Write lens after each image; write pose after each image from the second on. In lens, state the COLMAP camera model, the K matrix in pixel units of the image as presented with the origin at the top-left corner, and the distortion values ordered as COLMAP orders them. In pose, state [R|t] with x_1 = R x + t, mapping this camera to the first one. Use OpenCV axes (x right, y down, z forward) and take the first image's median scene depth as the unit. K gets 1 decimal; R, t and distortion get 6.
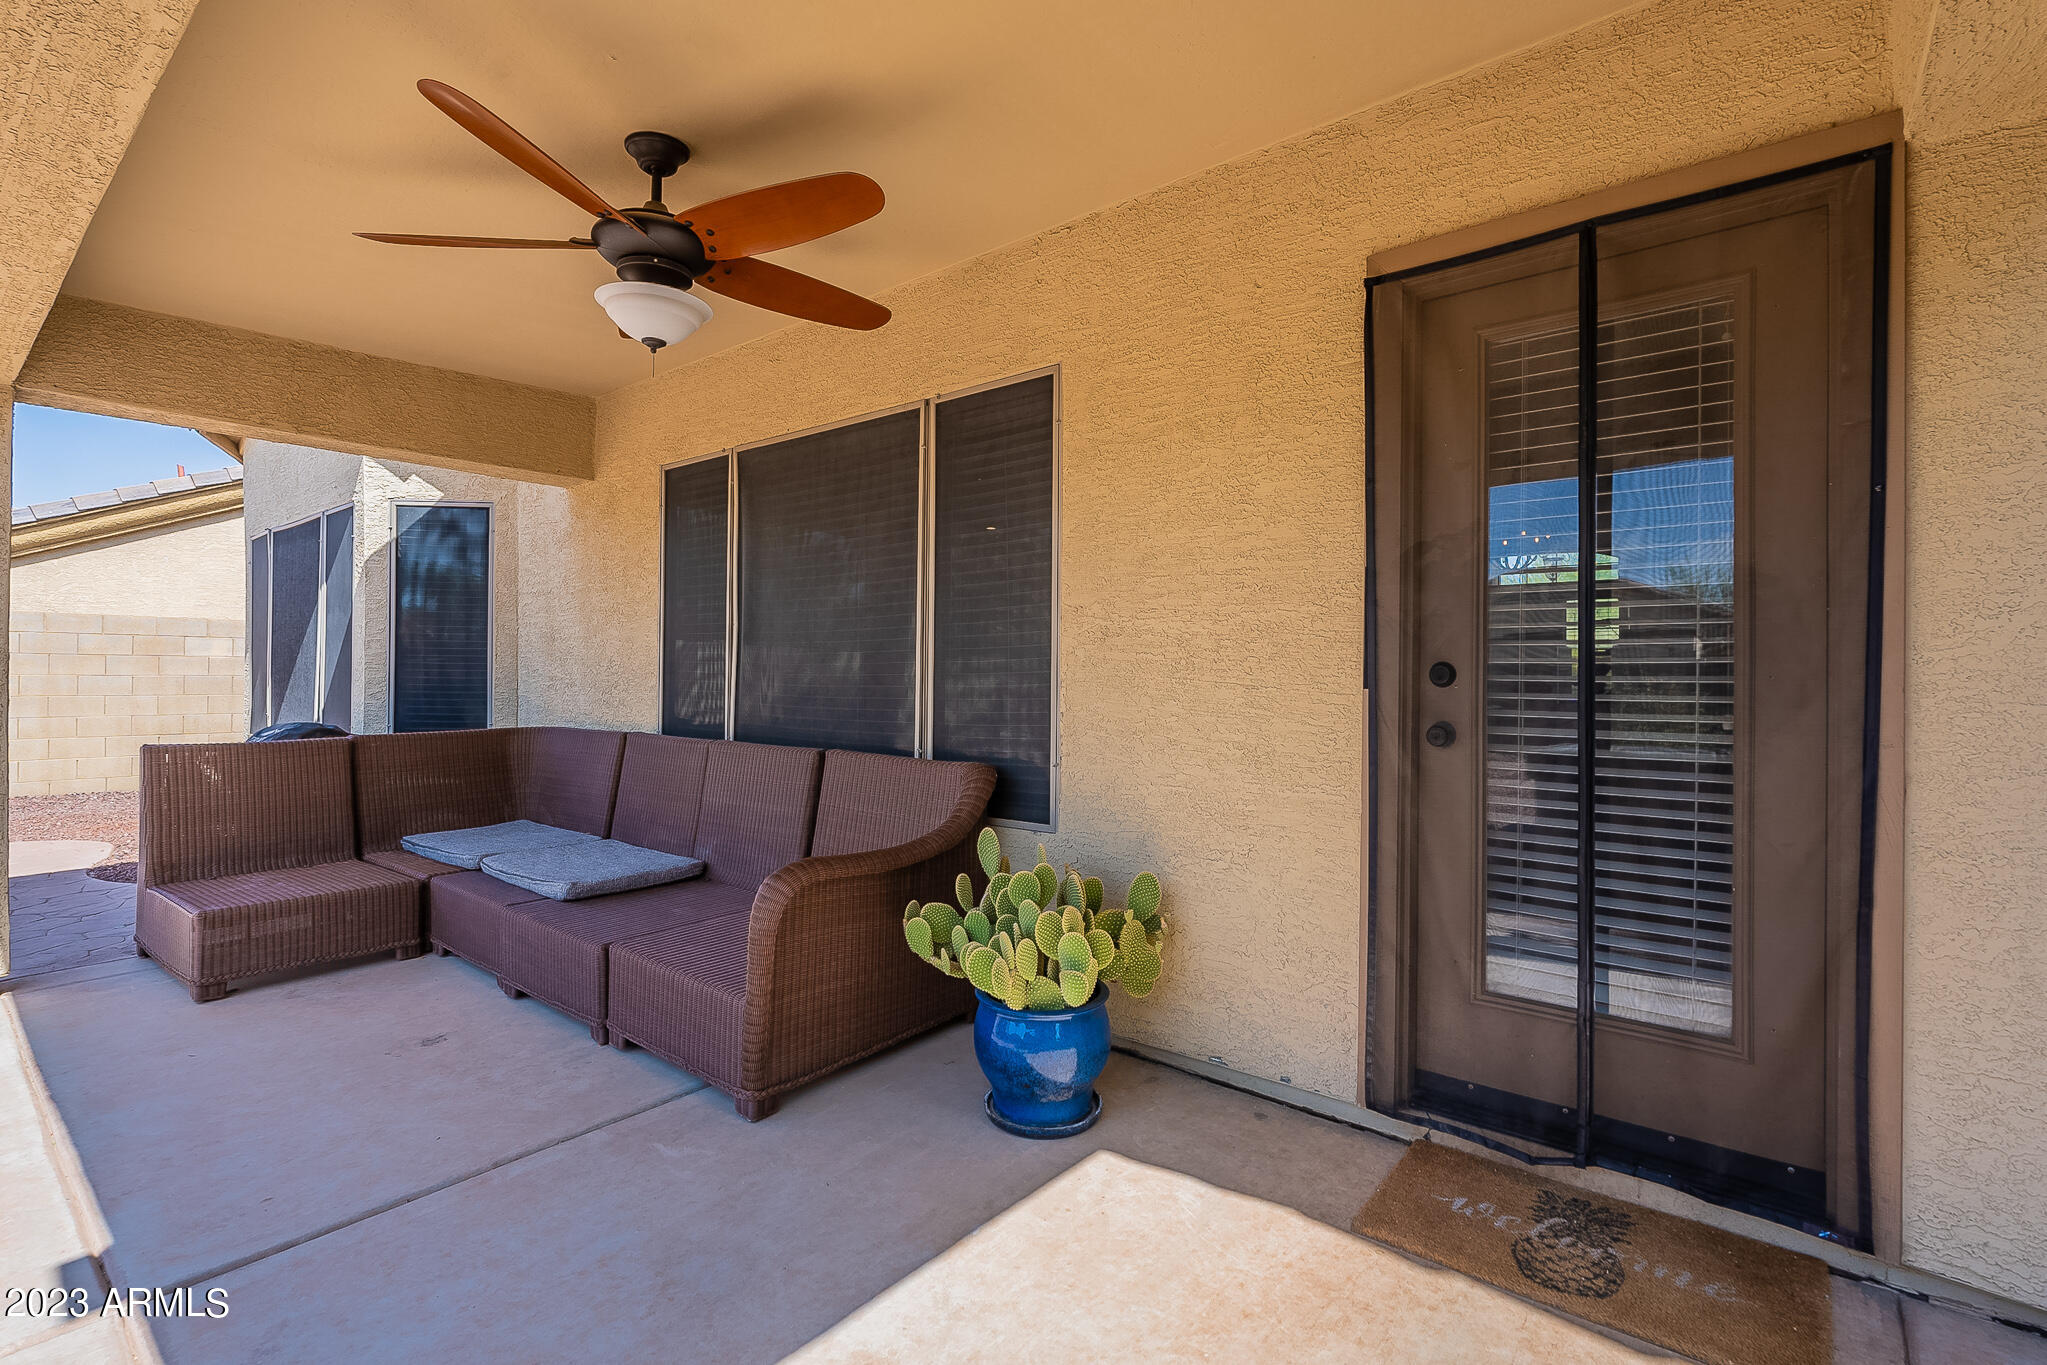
lens RADIAL K [[931.5, 0, 1025.5], [0, 931.5, 669.6], [0, 0, 1]] dist [-0.009532, -0.000136]
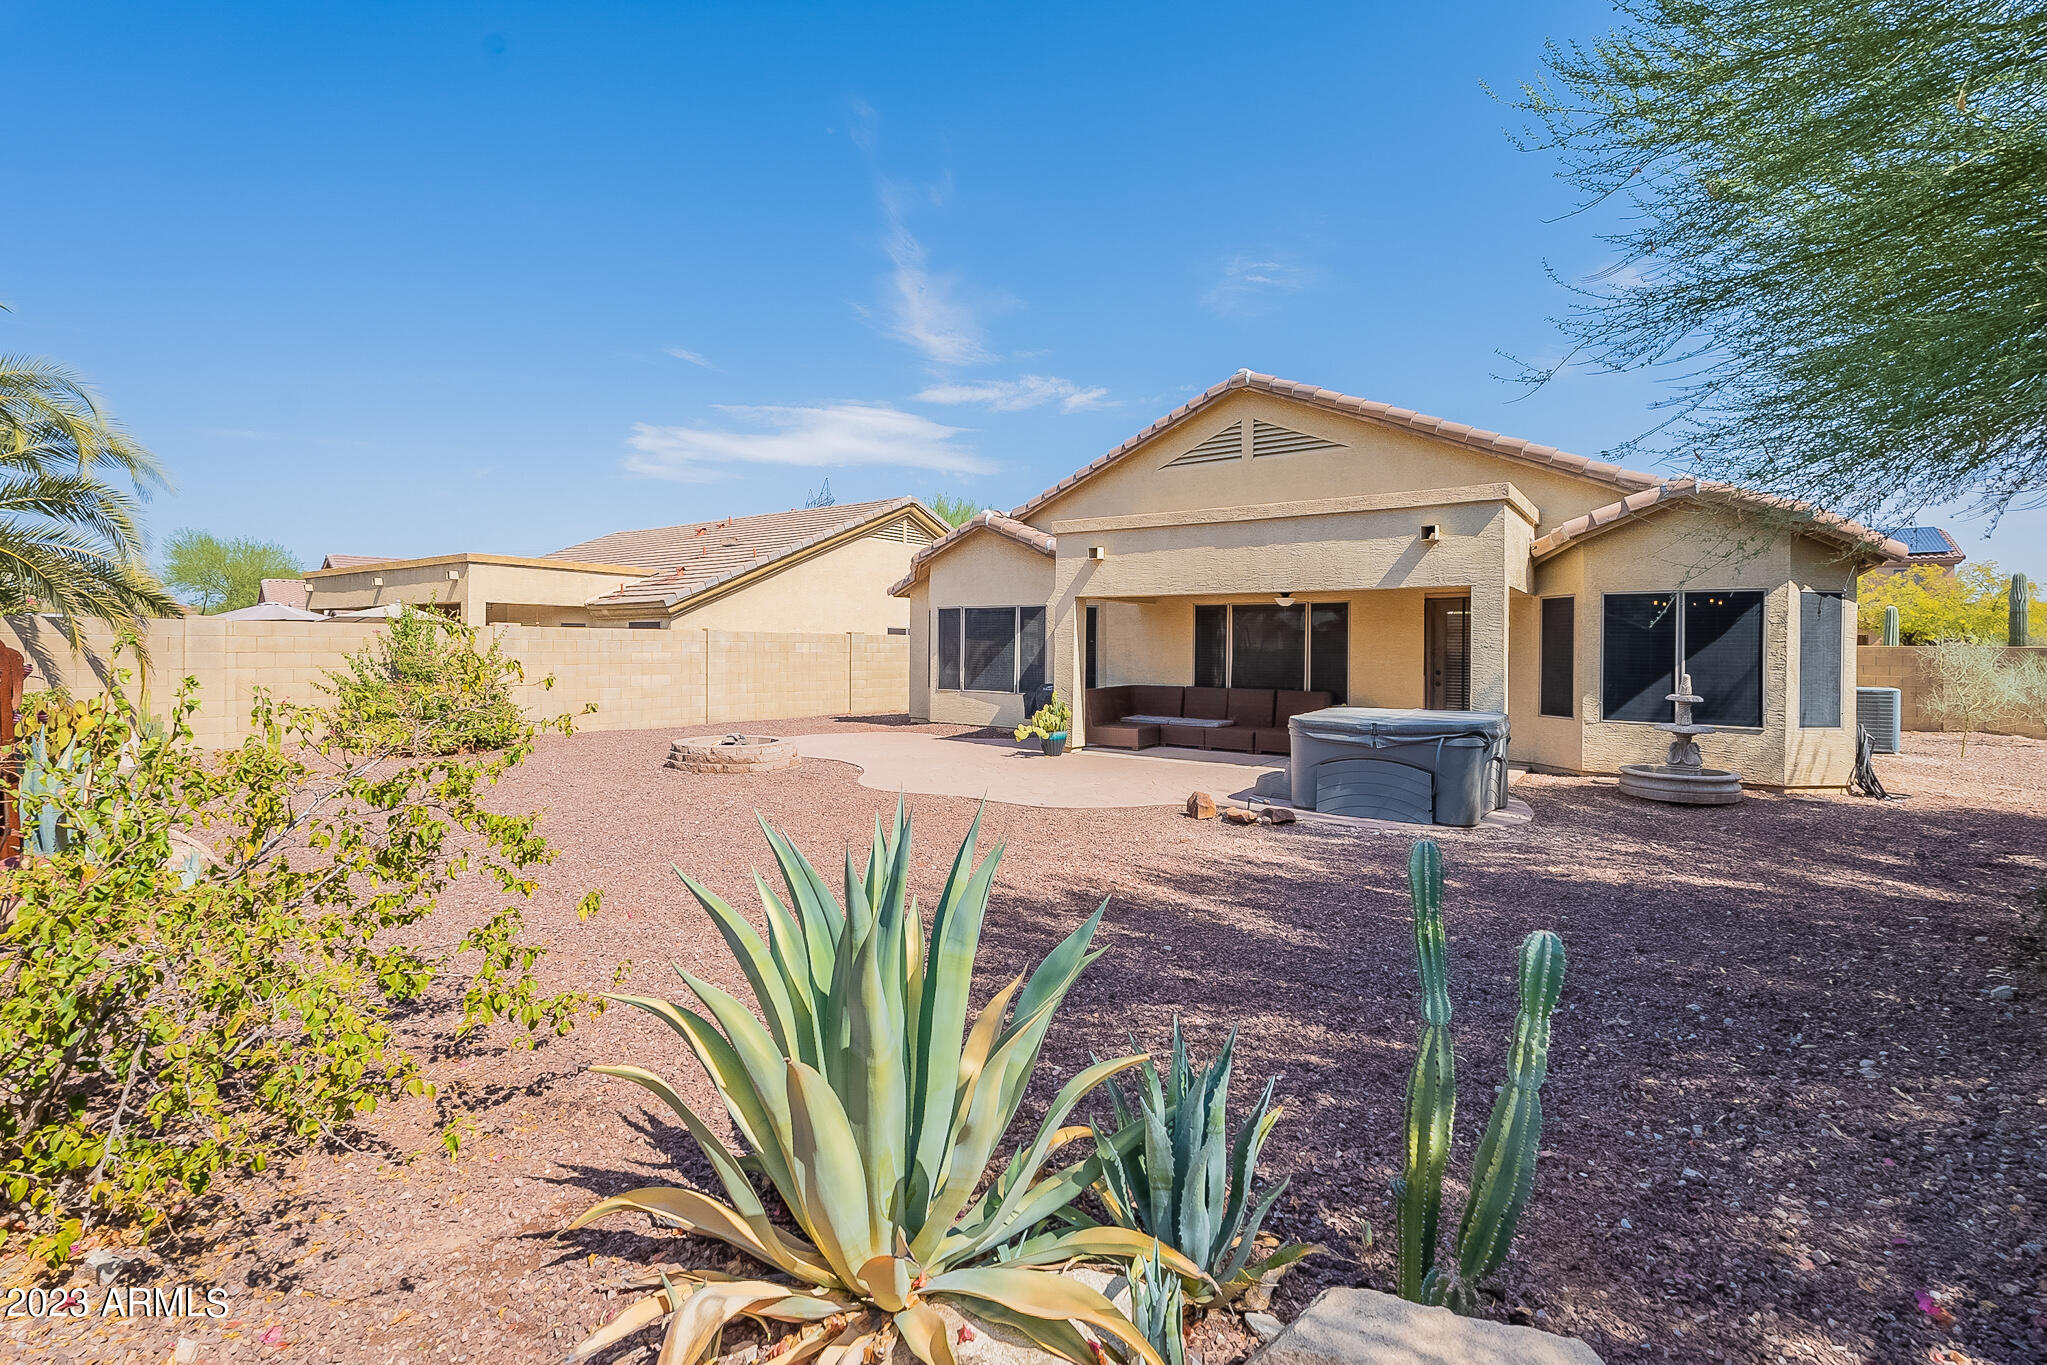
lens RADIAL K [[894.0, 0, 1022.5], [0, 894.0, 642.4], [0, 0, 1]] dist [-0.000814, -0.000037]
pose [[0.997967, -0.001071, 0.063723, -1.830767], [0.000459, 0.999954, 0.009622, -0.177859], [-0.063730, -0.009573, 0.997921, -3.189677]]
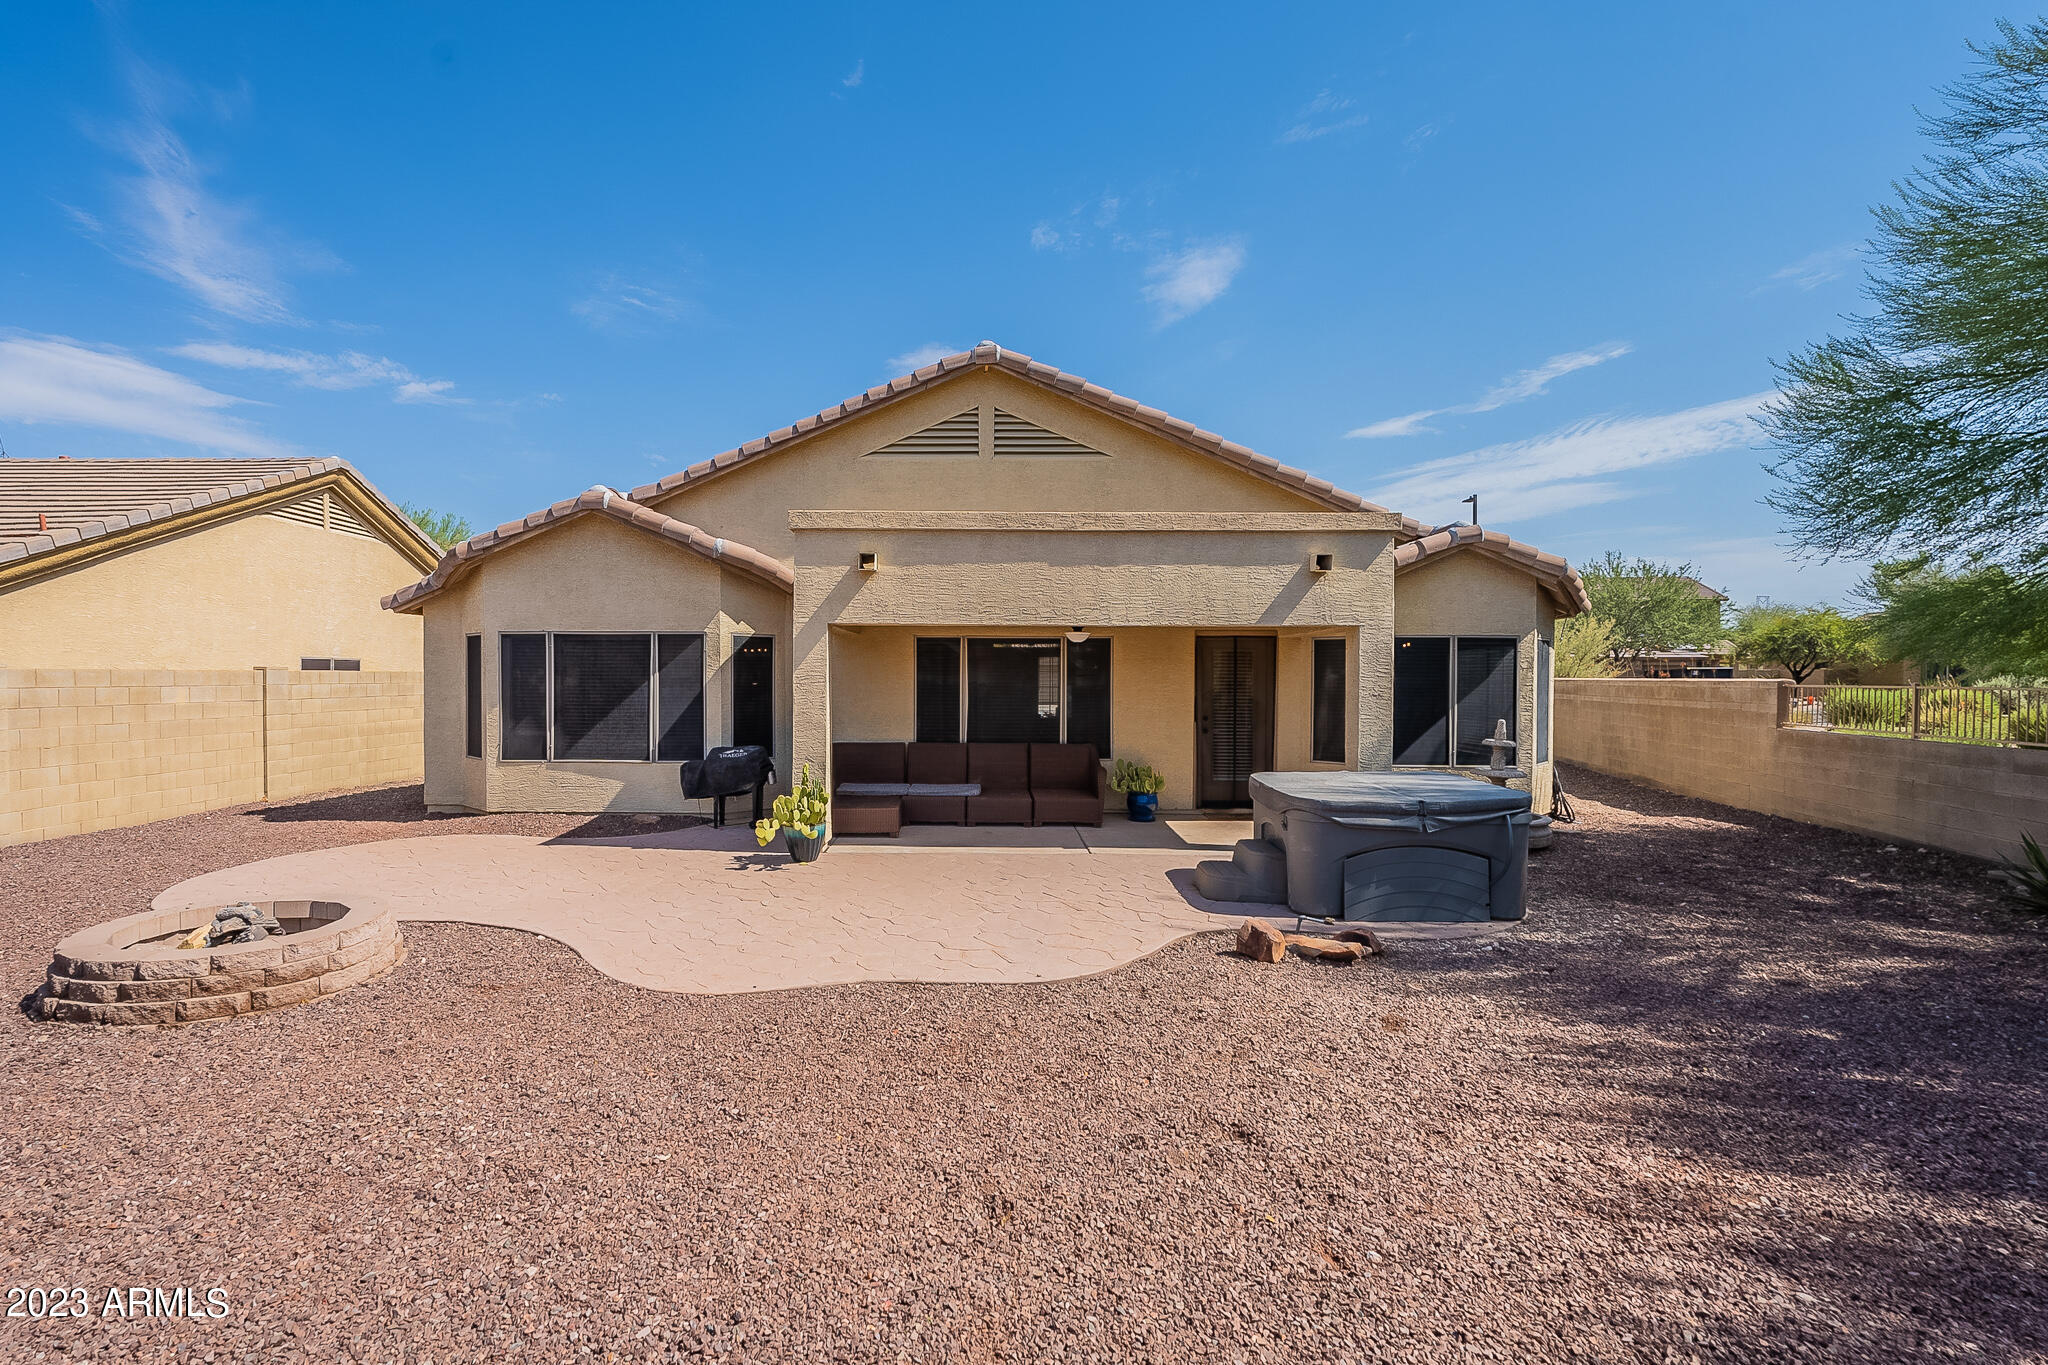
lens RADIAL K [[930.3, 0, 1019.2], [0, 930.3, 687.6], [0, 0, 1]] dist [-0.001407, -0.000139]
pose [[0.784603, -0.013863, 0.619843, -2.667934], [-0.003692, 0.999628, 0.027031, -0.228748], [-0.619987, -0.023498, 0.784260, -1.769445]]
